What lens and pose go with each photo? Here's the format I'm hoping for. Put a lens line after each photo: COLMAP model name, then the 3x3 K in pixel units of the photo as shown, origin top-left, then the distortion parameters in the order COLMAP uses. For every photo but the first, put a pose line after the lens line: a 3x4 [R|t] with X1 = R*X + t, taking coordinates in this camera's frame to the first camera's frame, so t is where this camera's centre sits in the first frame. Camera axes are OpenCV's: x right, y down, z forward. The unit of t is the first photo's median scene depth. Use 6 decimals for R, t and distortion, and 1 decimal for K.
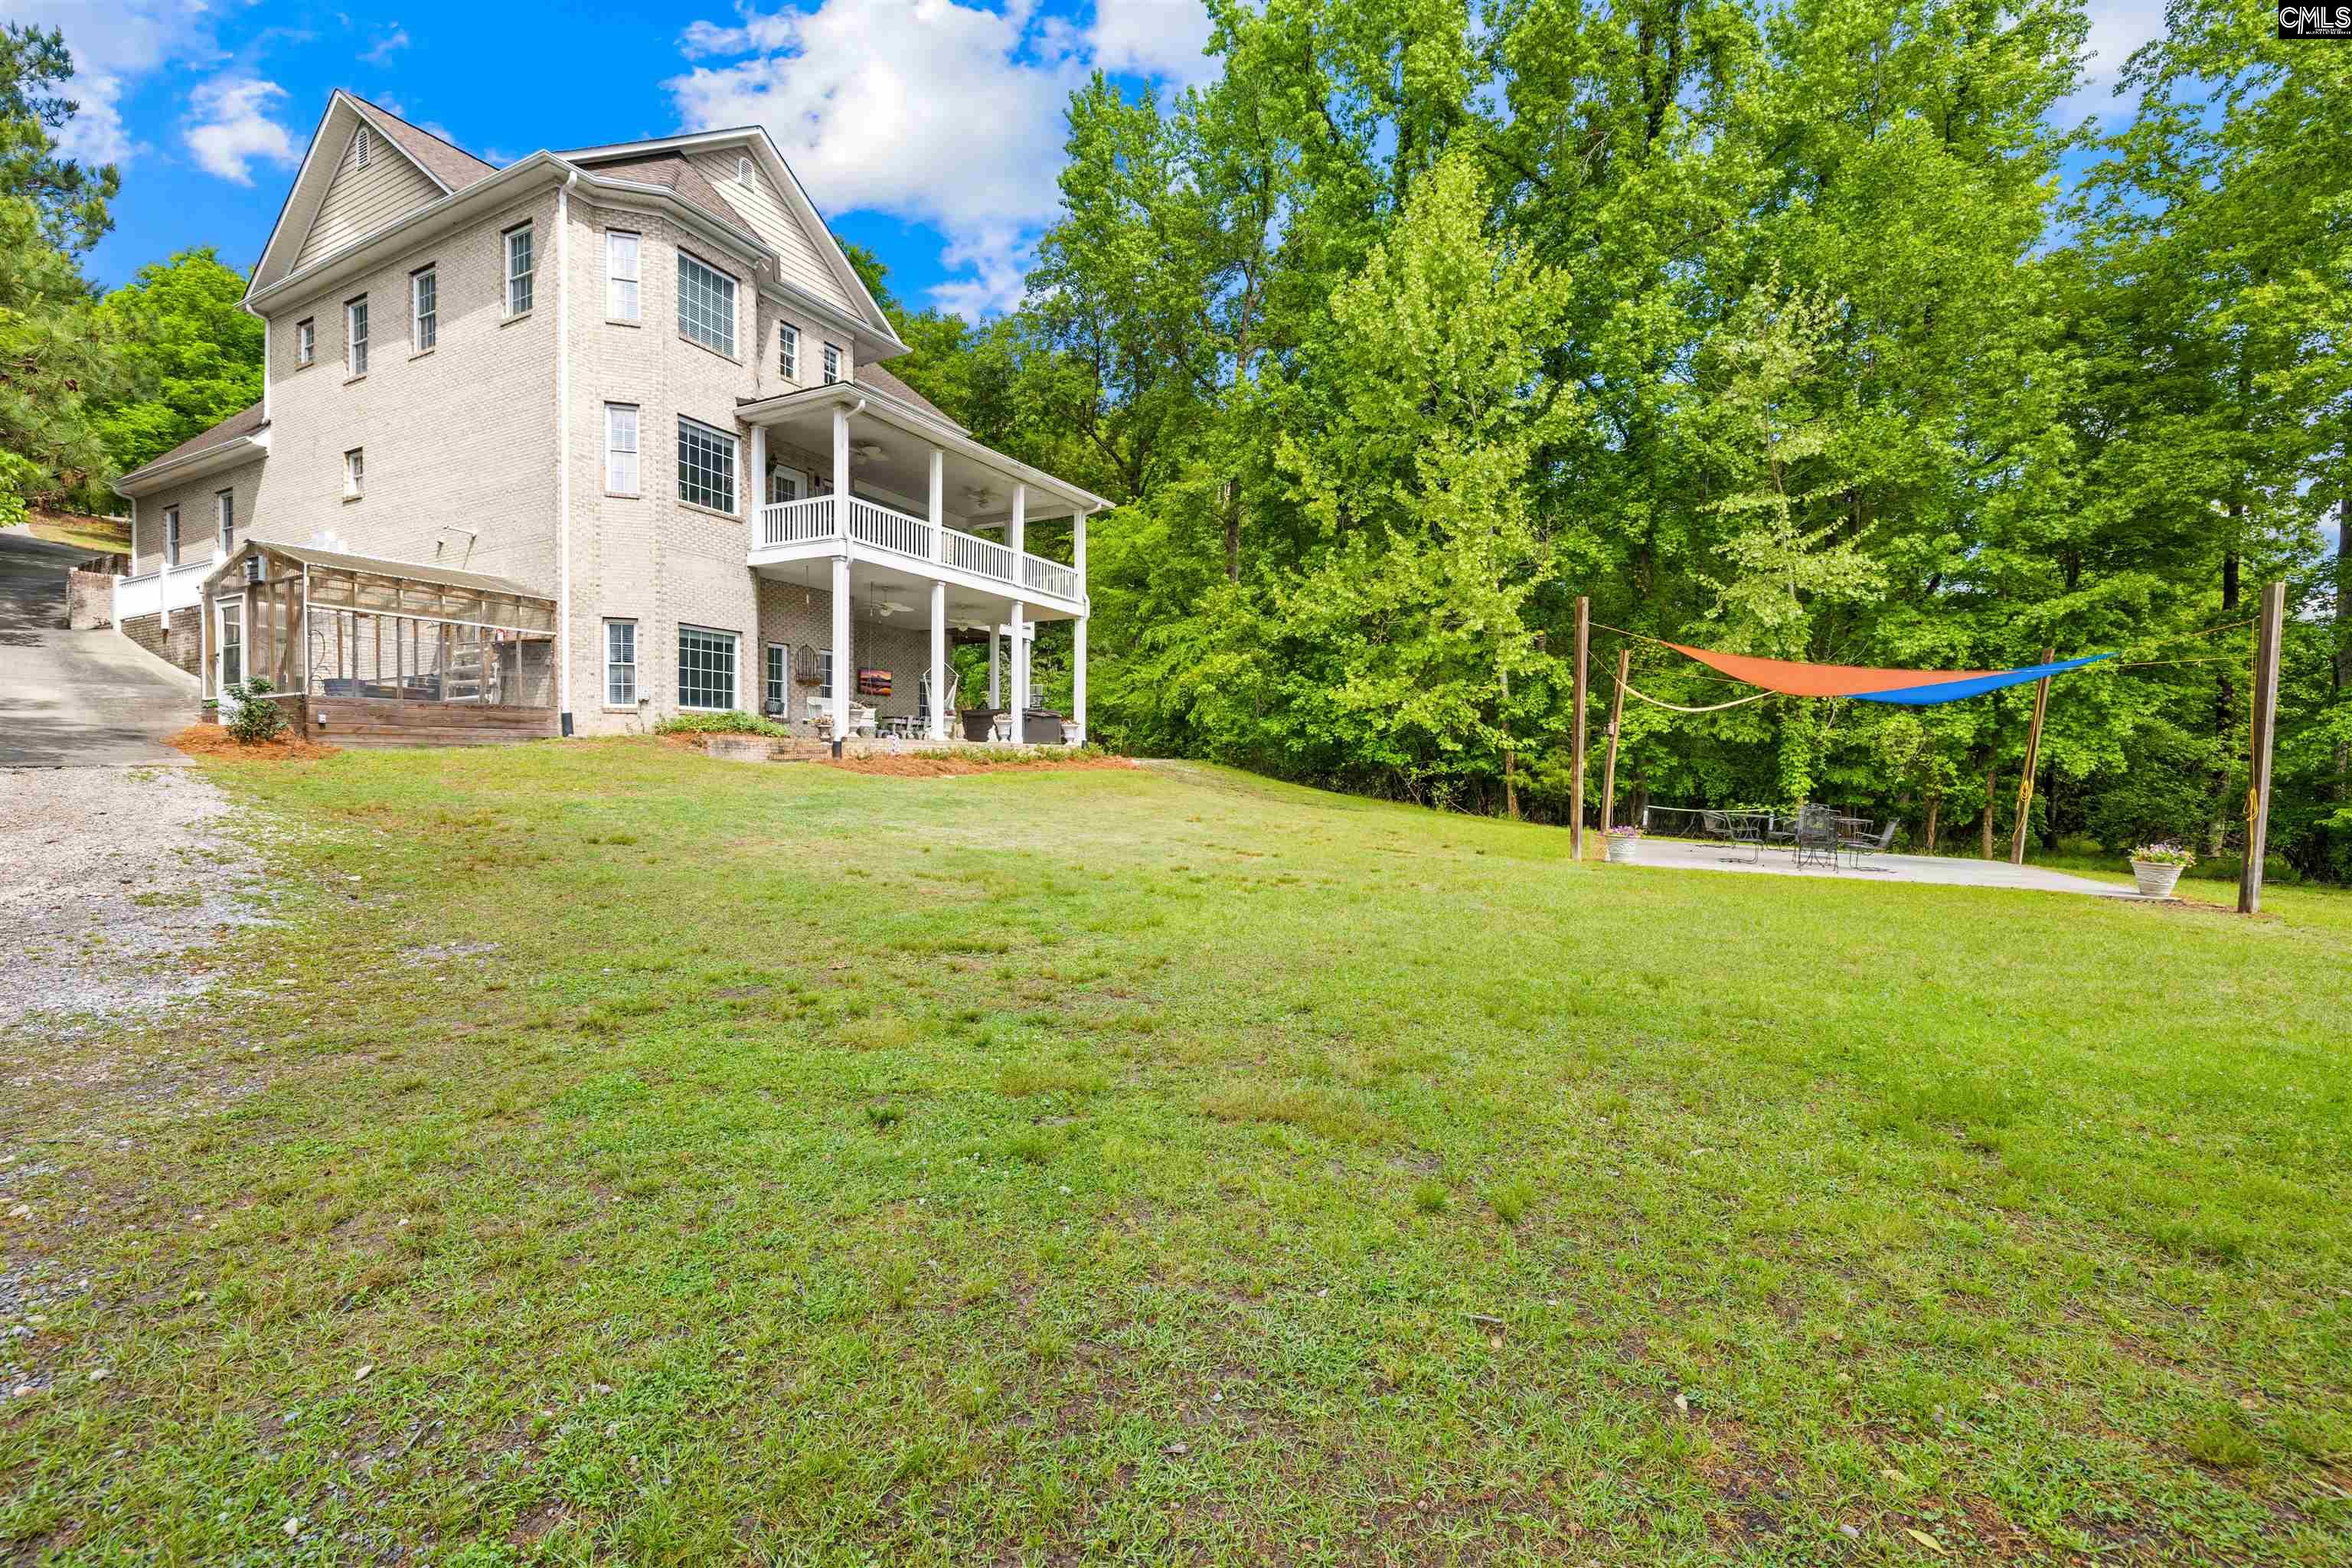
lens RADIAL K [[1019.4, 0, 1184.3], [0, 1019.4, 792.0], [0, 0, 1]] dist [0.000222, 0.002016]
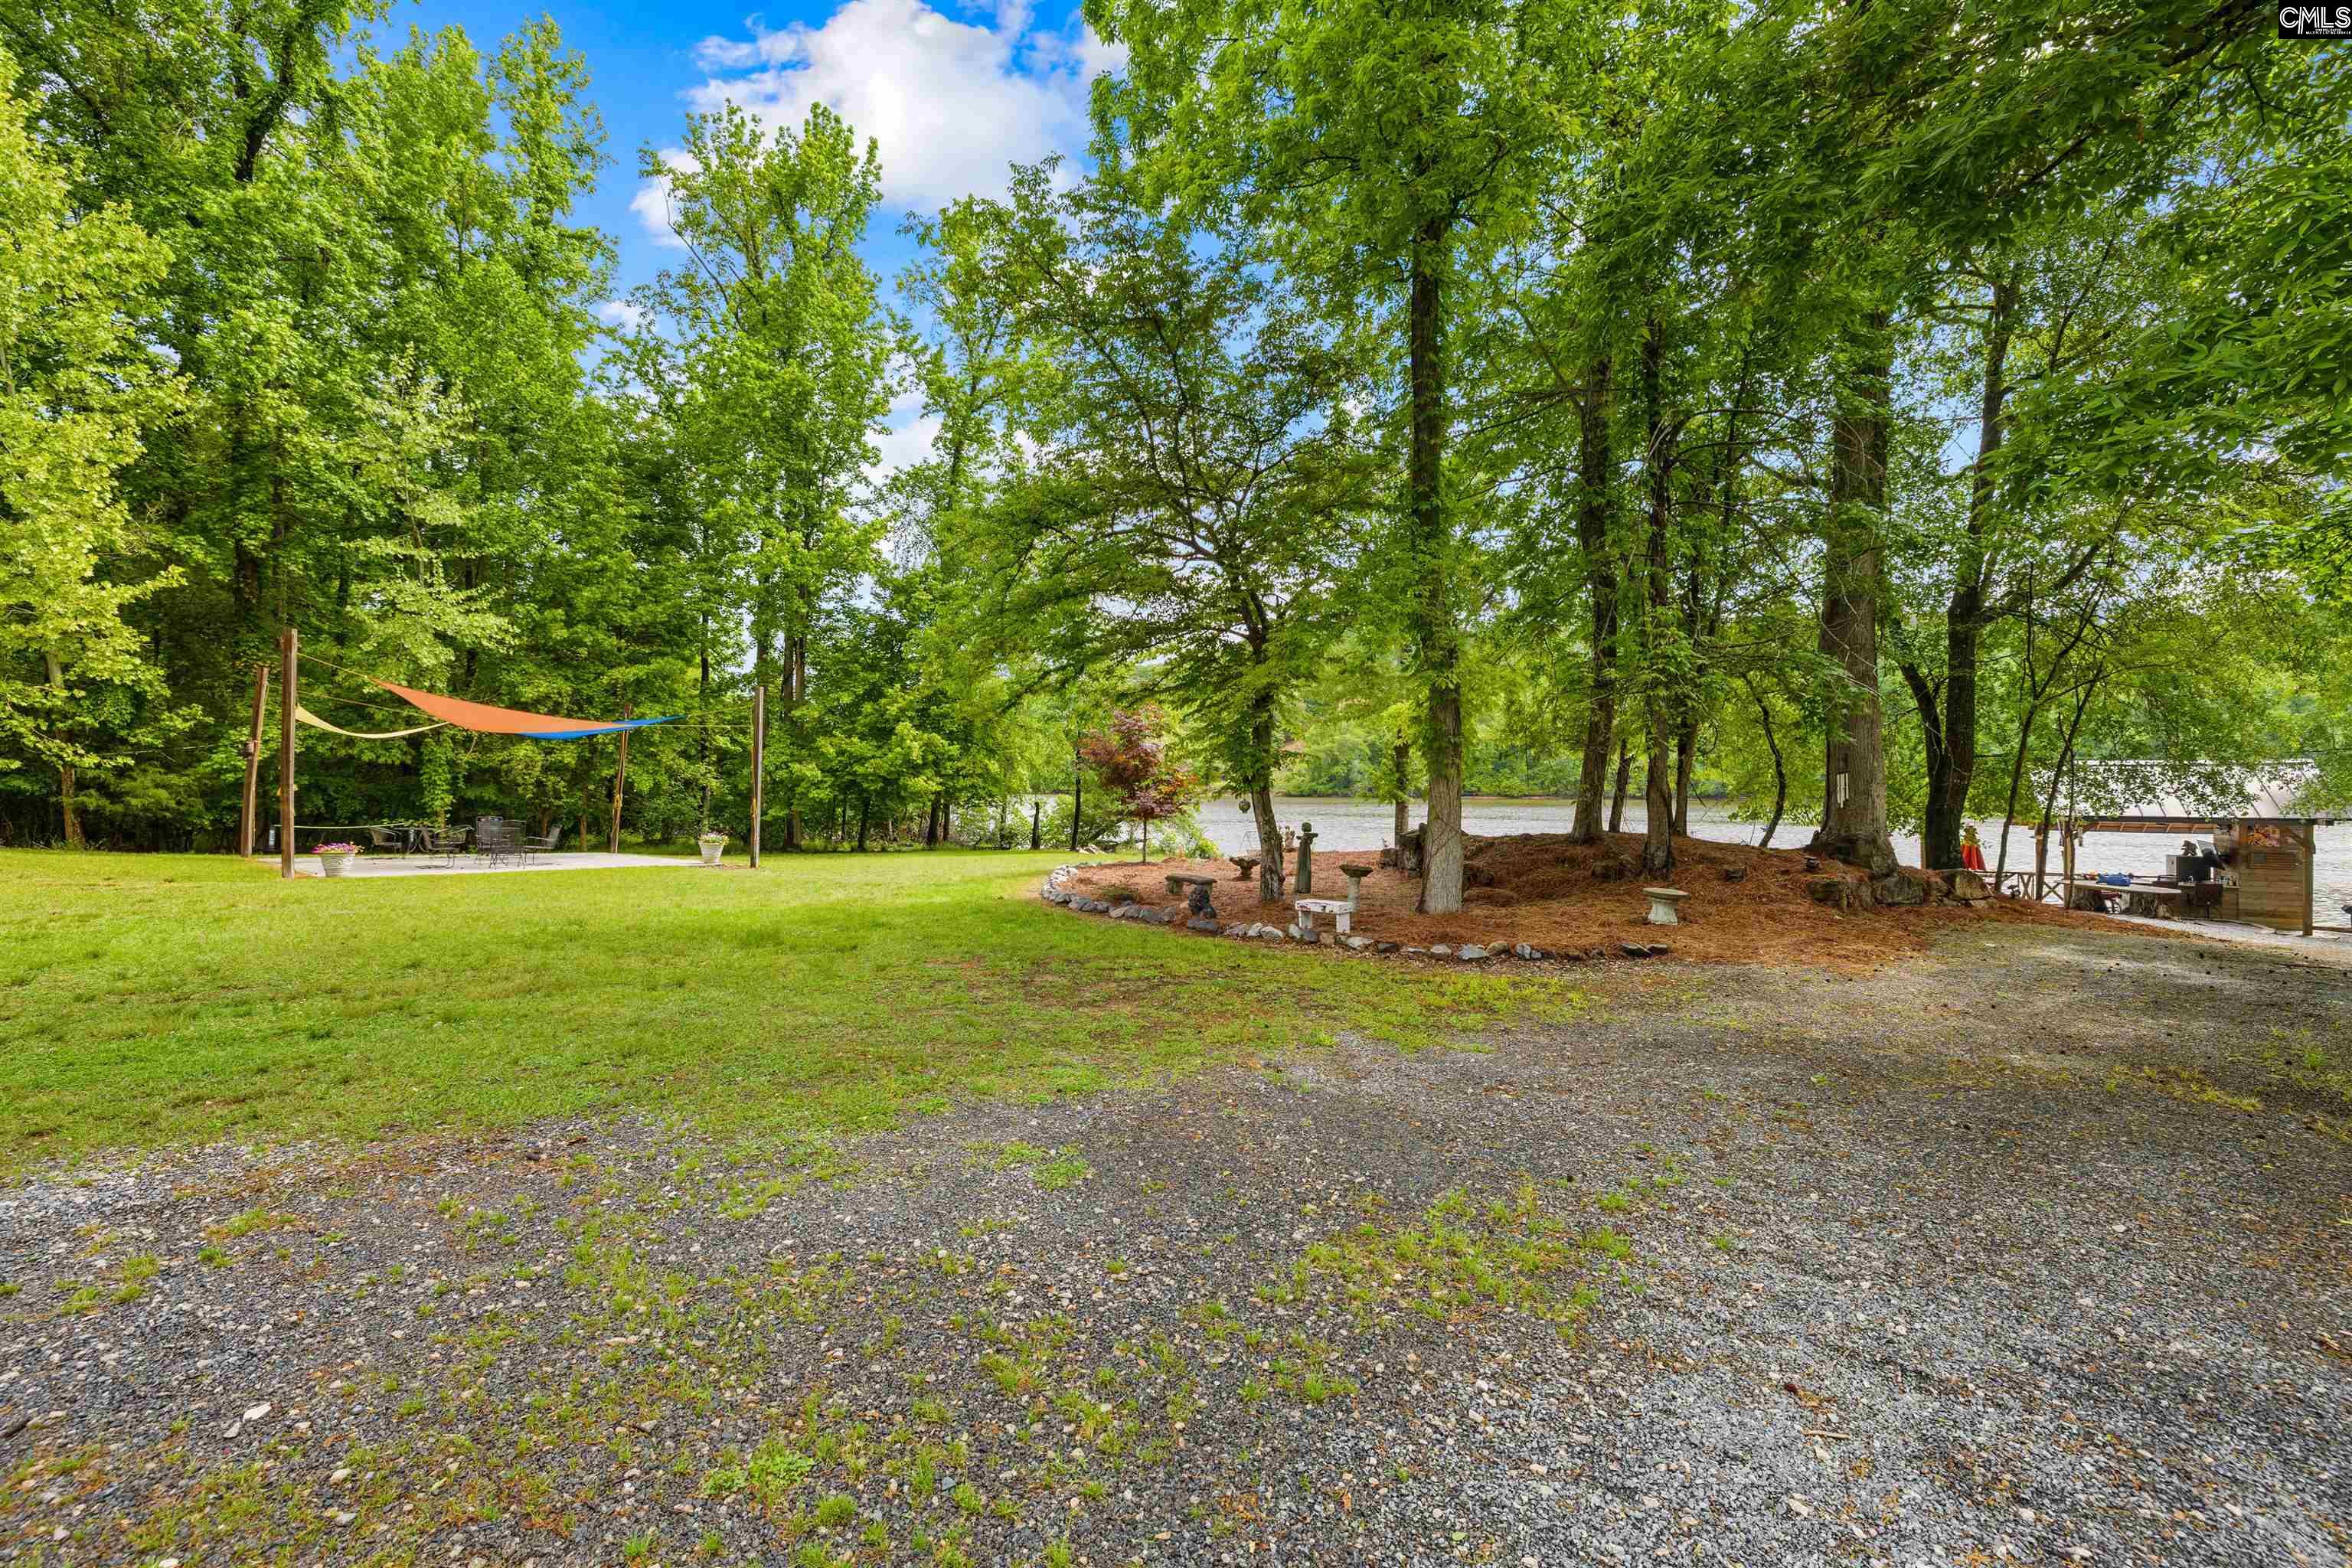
lens RADIAL K [[1019.4, 0, 1178.4], [0, 1019.4, 790.3], [0, 0, 1]] dist [0.000222, 0.002016]
pose [[0.284309, -0.013867, 0.958632, -0.278583], [0.020333, 0.999758, 0.008432, -0.012224], [-0.958517, 0.017095, 0.284523, -0.136735]]
